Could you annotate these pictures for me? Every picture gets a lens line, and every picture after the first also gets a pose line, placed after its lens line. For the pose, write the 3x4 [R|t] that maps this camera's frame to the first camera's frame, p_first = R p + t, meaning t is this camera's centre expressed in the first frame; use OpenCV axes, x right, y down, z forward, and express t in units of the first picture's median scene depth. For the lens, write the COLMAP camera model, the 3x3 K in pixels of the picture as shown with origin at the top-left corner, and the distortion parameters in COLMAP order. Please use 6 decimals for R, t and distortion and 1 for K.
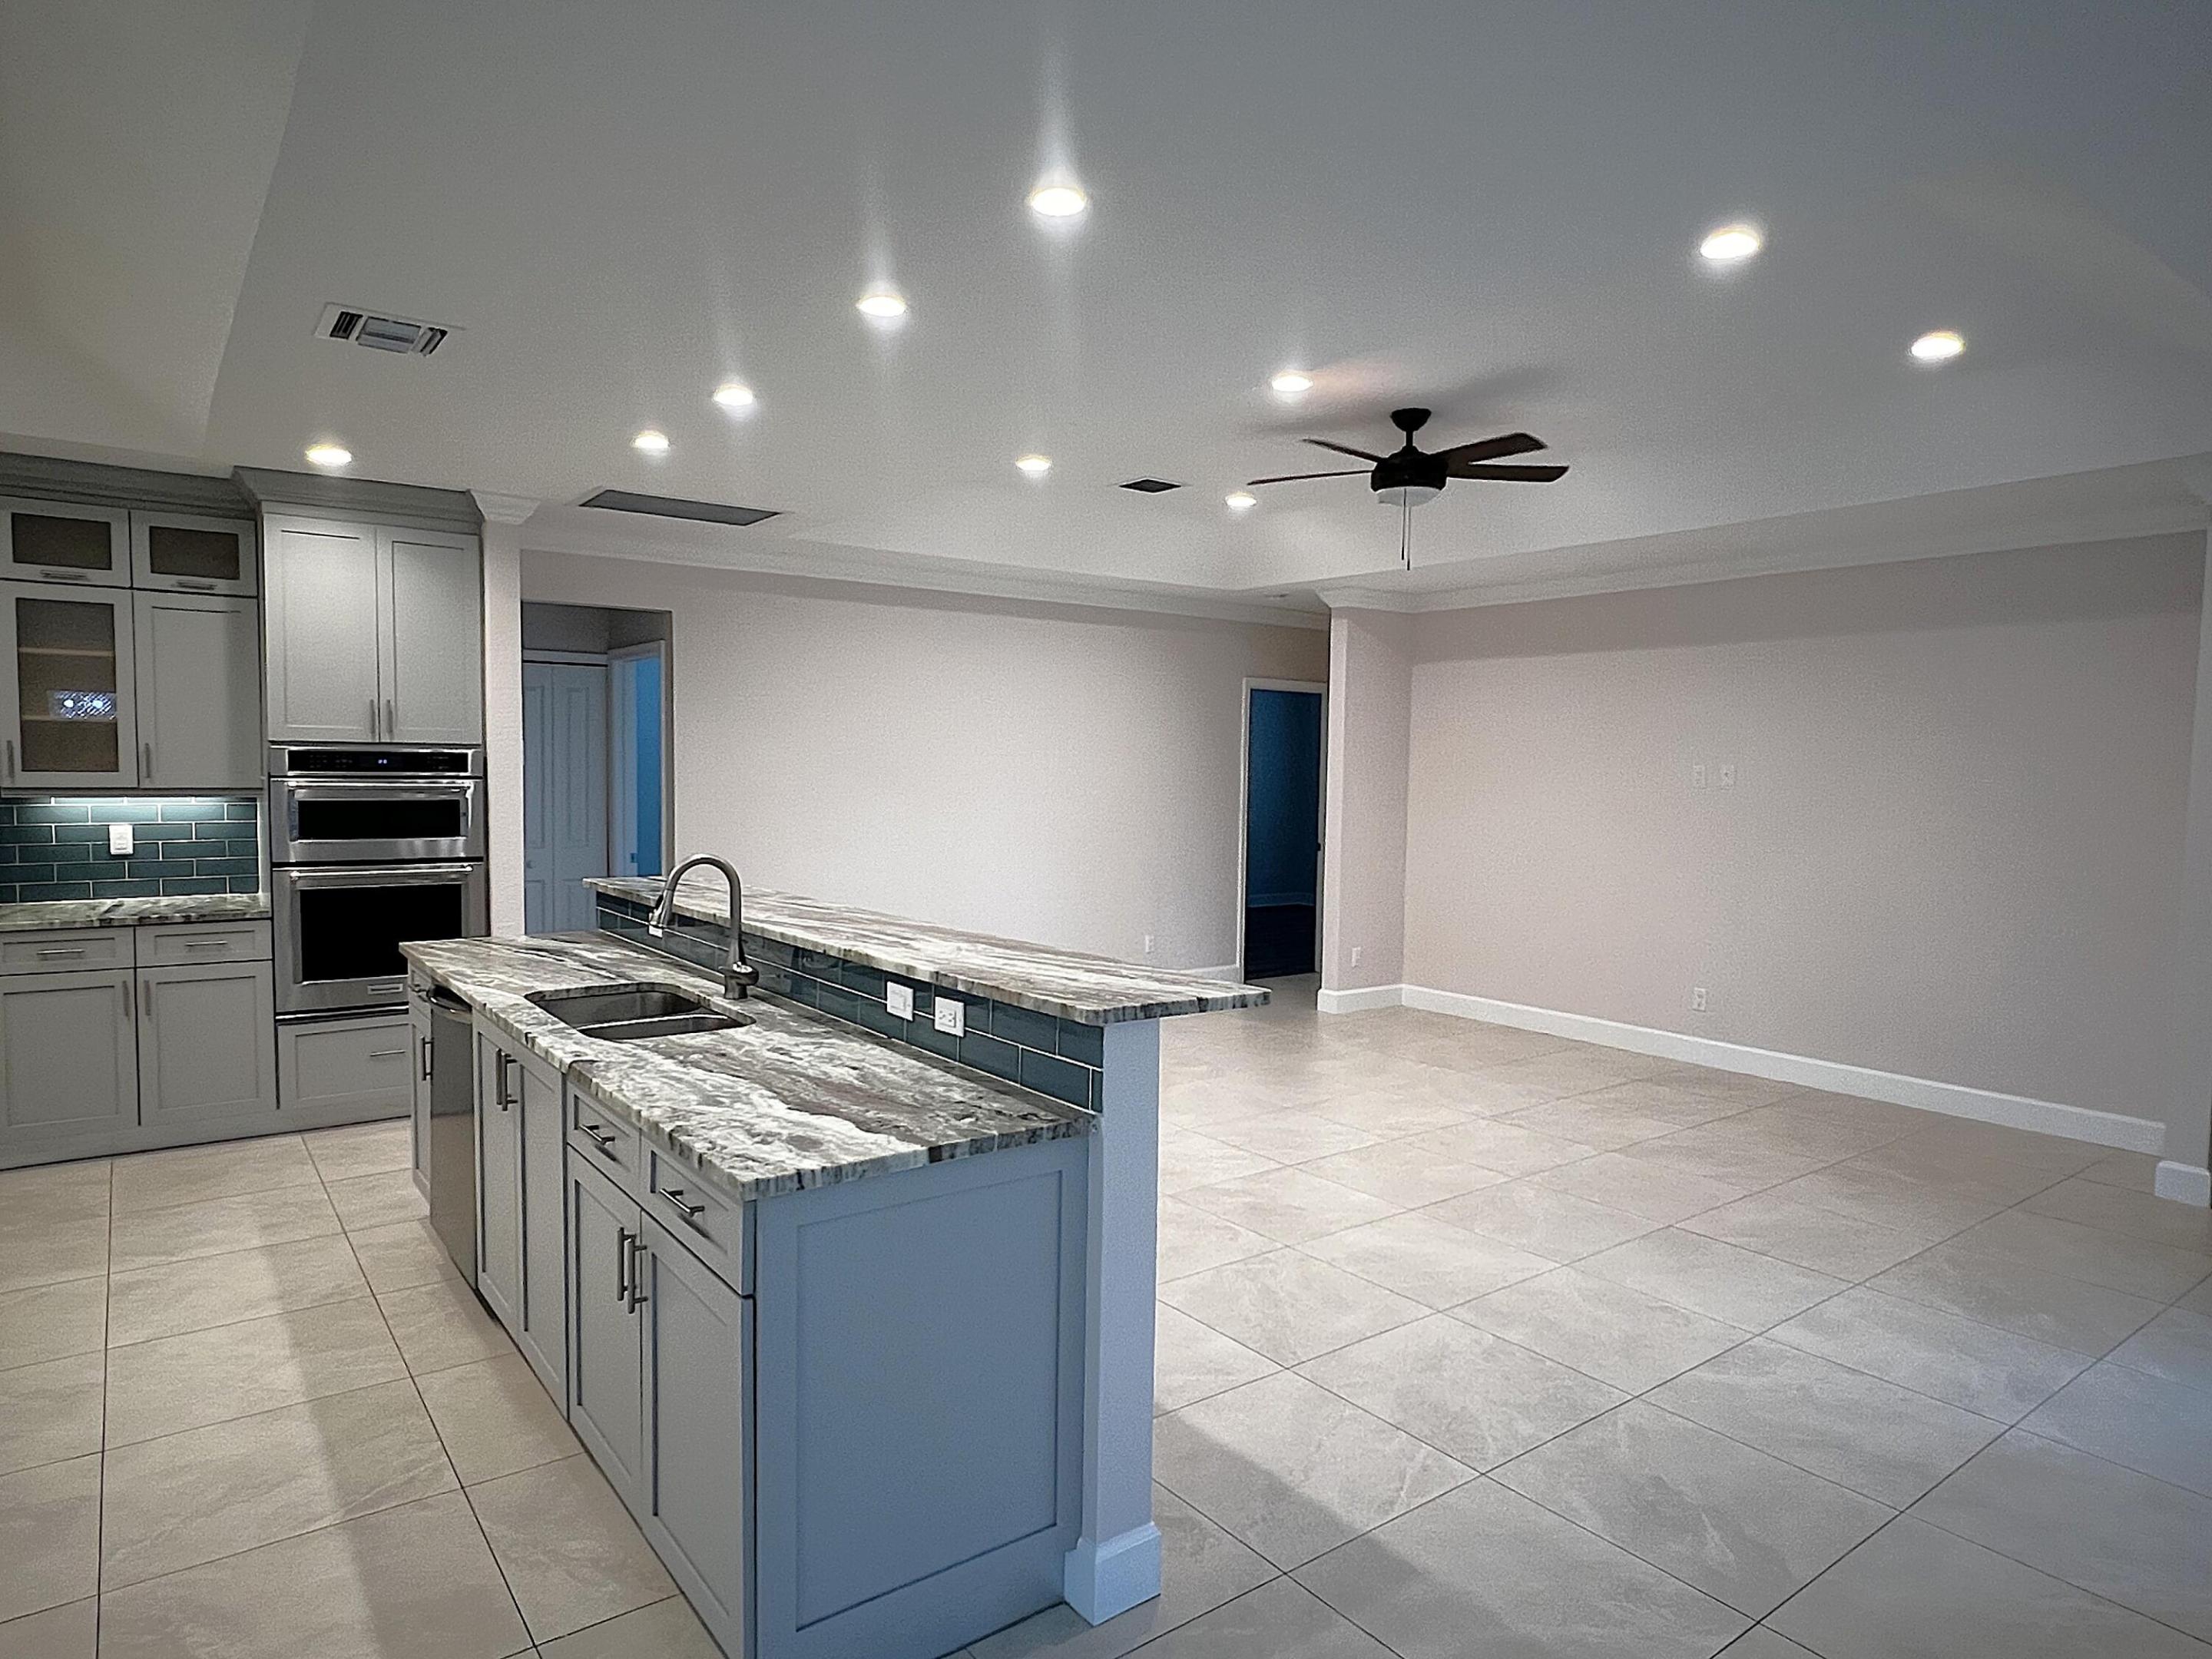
lens RADIAL K [[1313.1, 0, 1105.8], [0, 1313.1, 845.5], [0, 0, 1]] dist [0.002357, -0.001937]
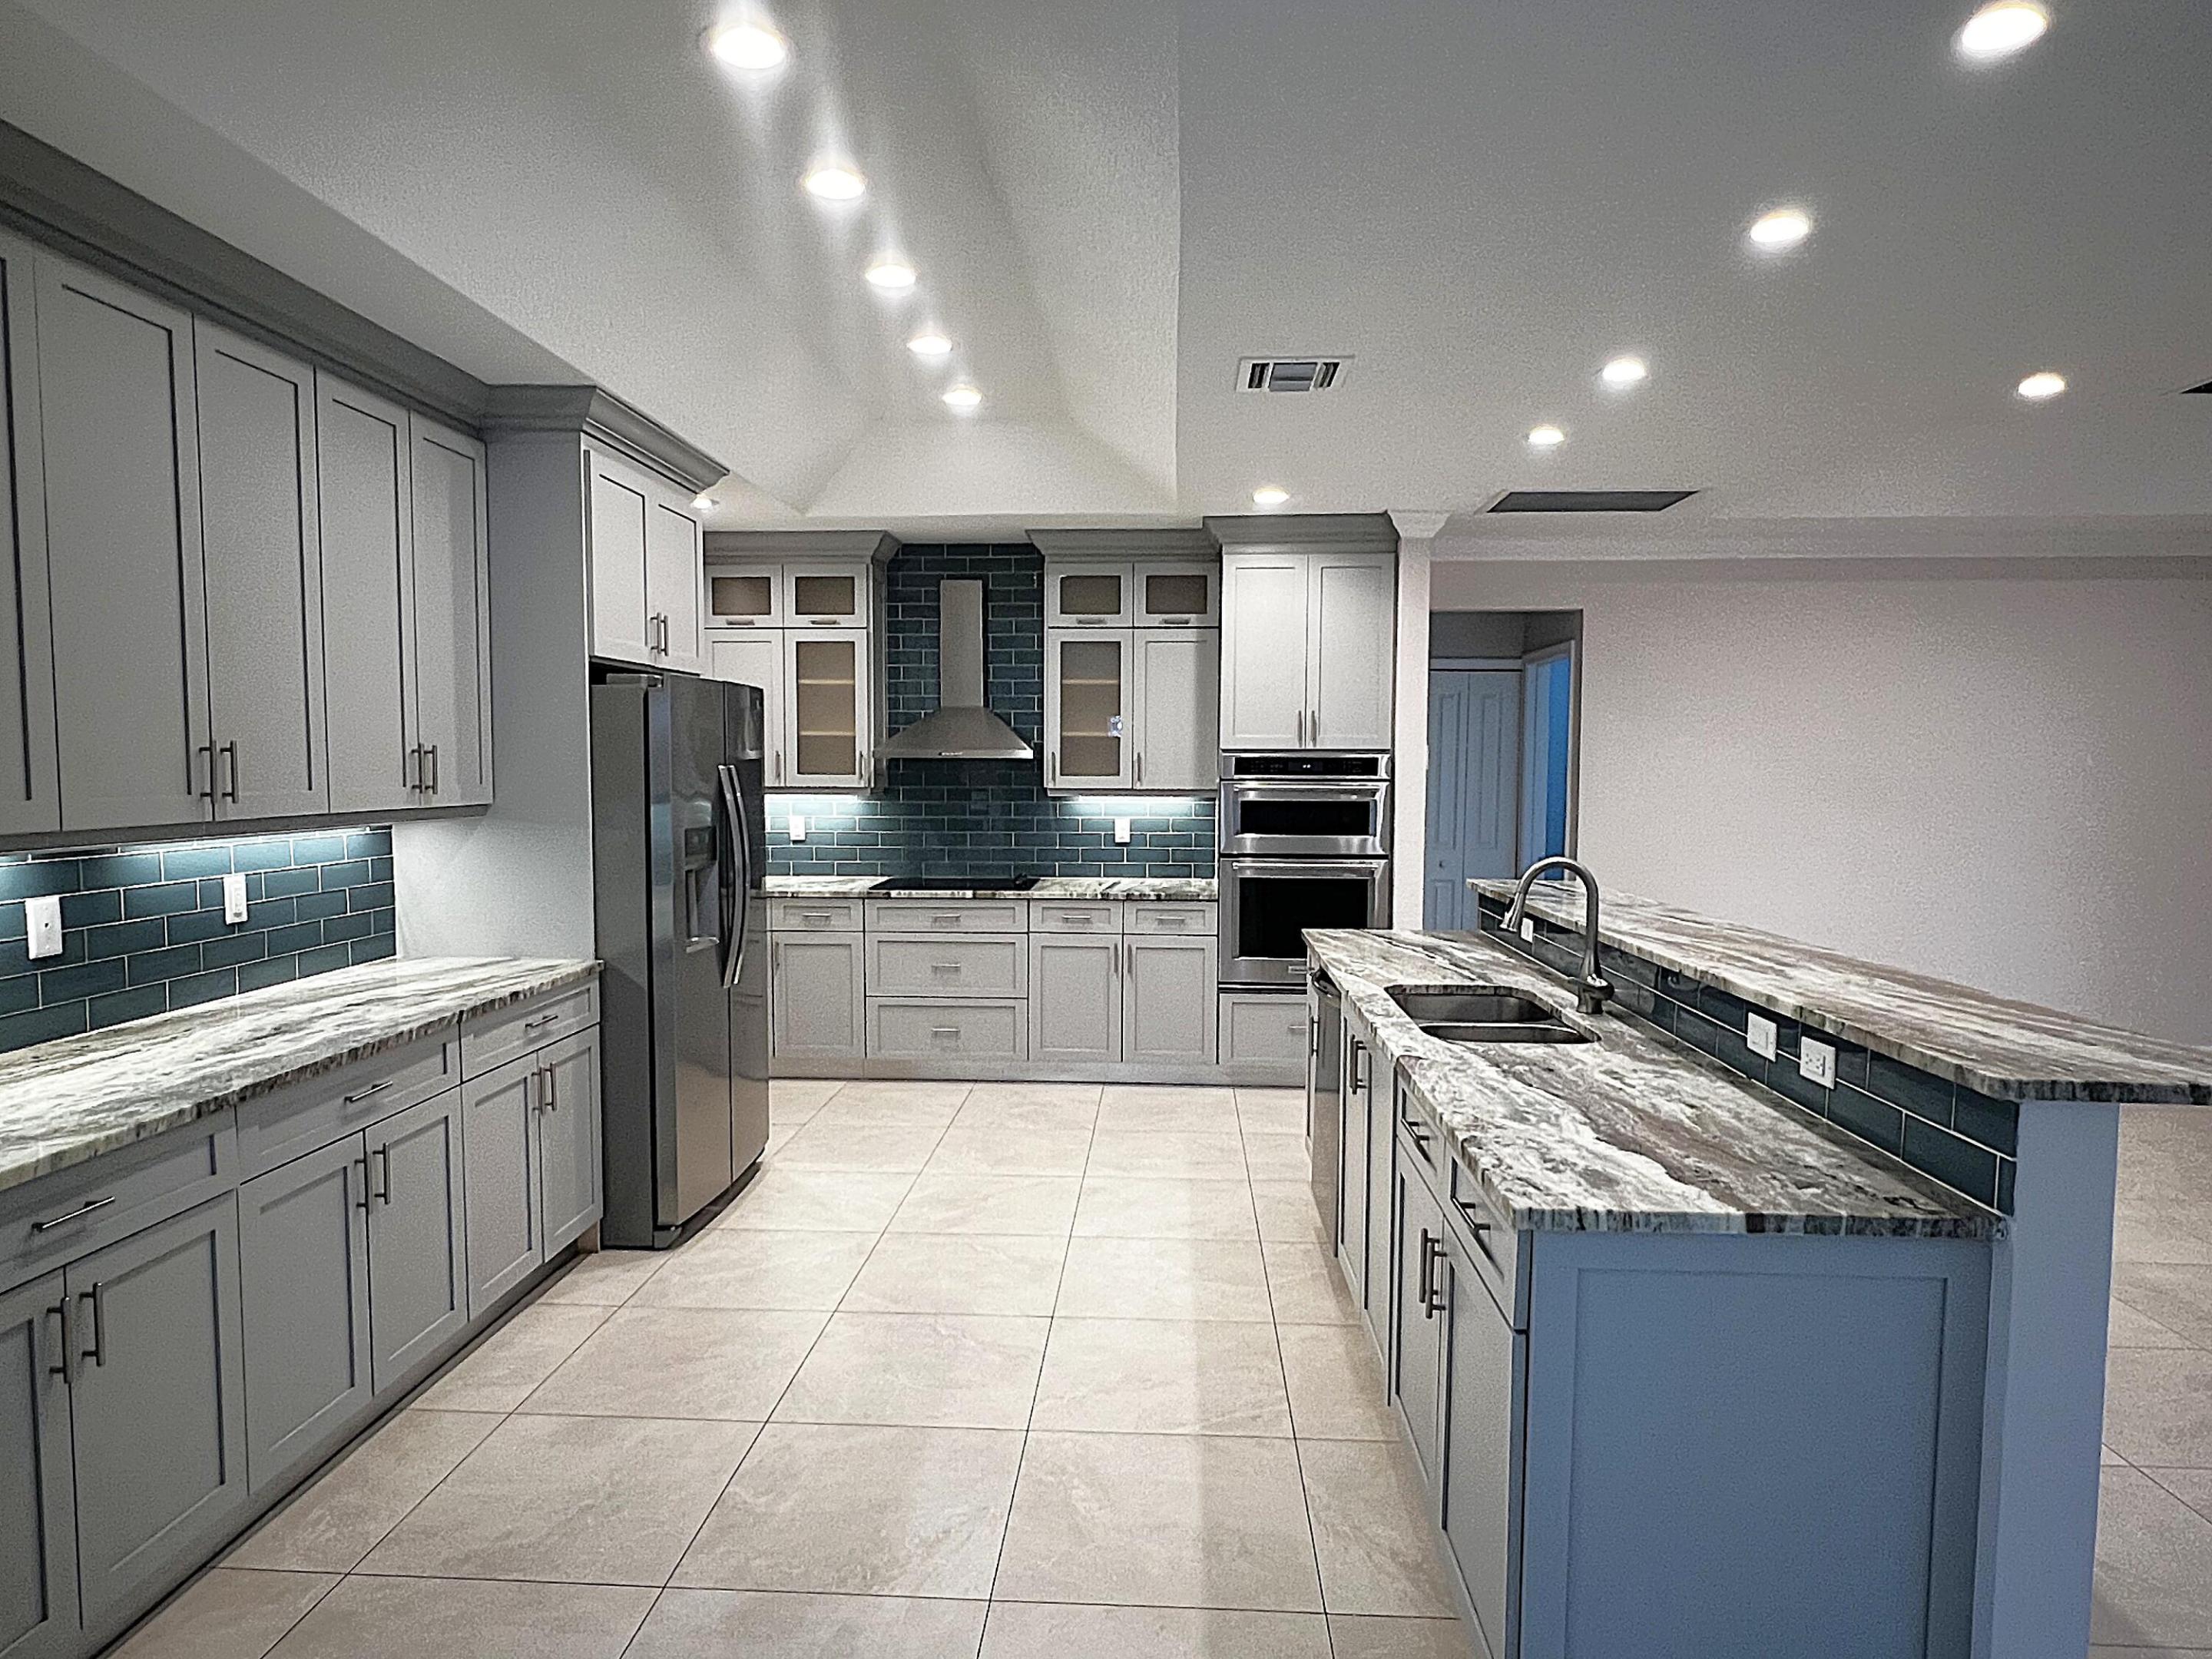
lens RADIAL K [[1313.1, 0, 1099.4], [0, 1313.1, 849.2], [0, 0, 1]] dist [0.002357, -0.001937]
pose [[0.766409, 0.032174, -0.641547, 0.035702], [-0.033574, 0.999386, 0.010011, 0.001382], [0.641475, 0.013867, 0.767018, 0.039676]]
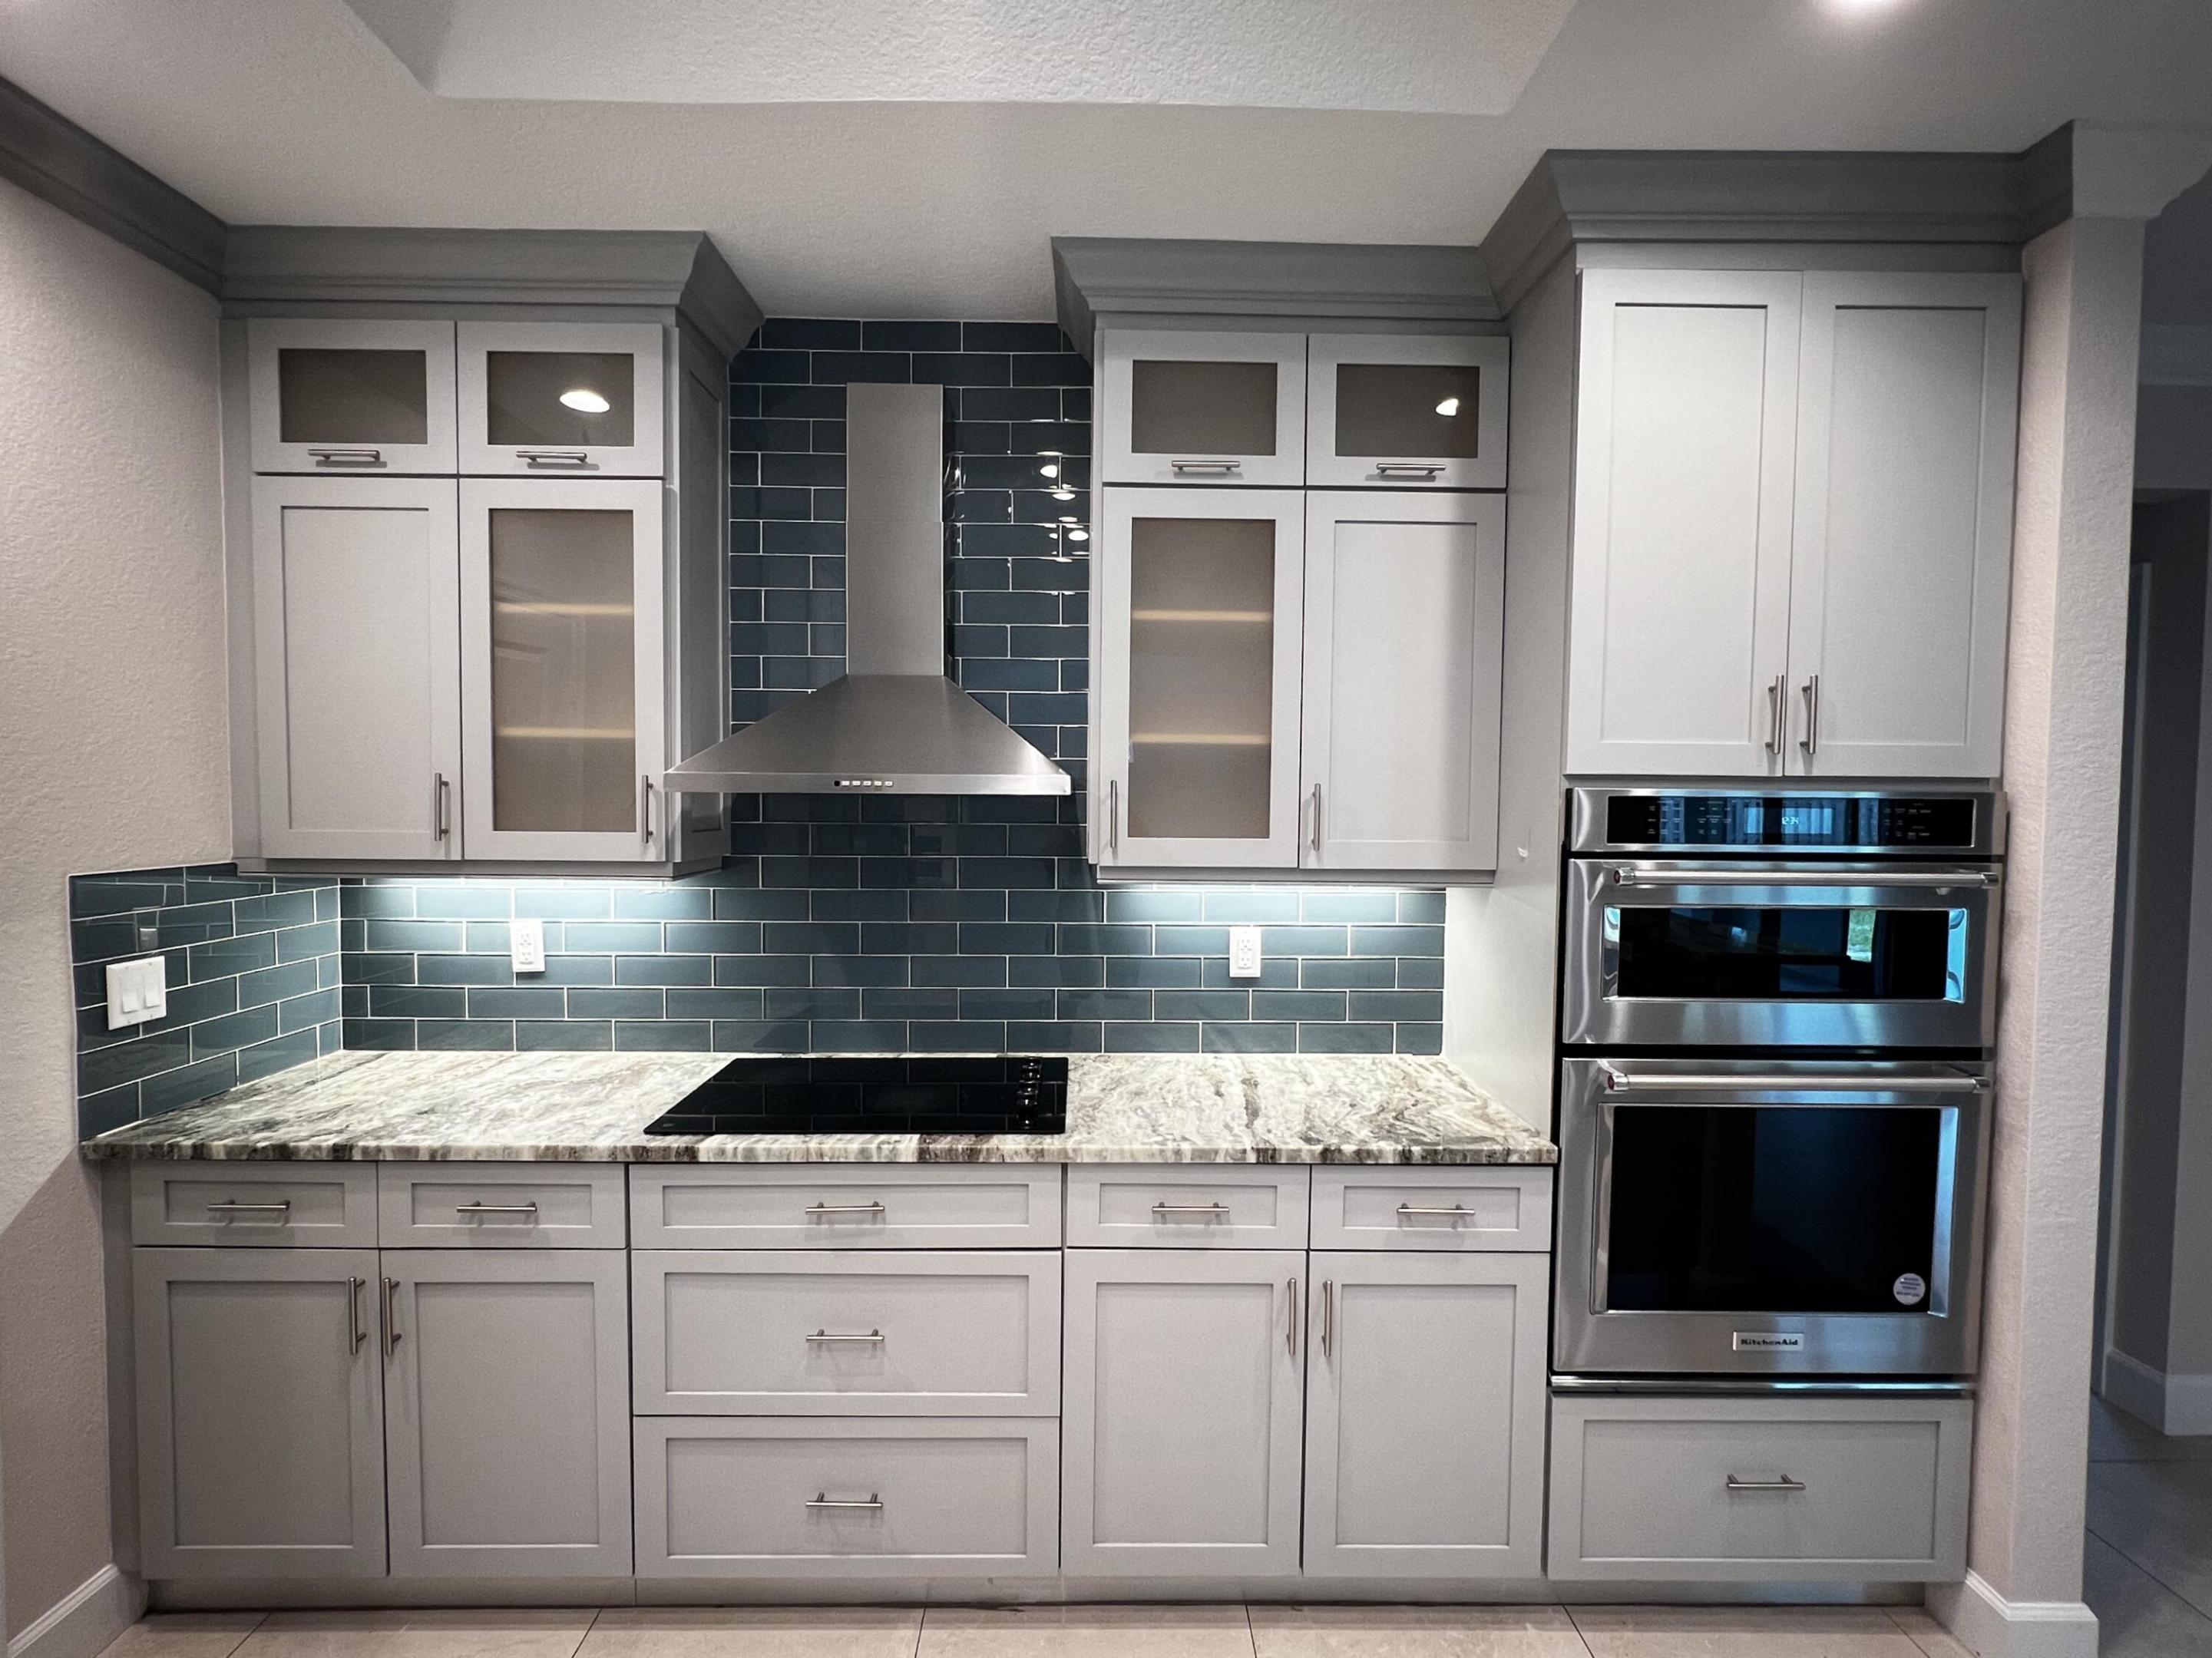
lens RADIAL K [[1045.9, 0, 1096.7], [0, 1045.9, 840.8], [0, 0, 1]] dist [-0.004729, -0.000193]
pose [[0.809247, 0.018326, -0.587183, -0.615020], [-0.035512, 0.999211, -0.017757, -0.049392], [0.586394, 0.035222, 0.809260, 0.679515]]
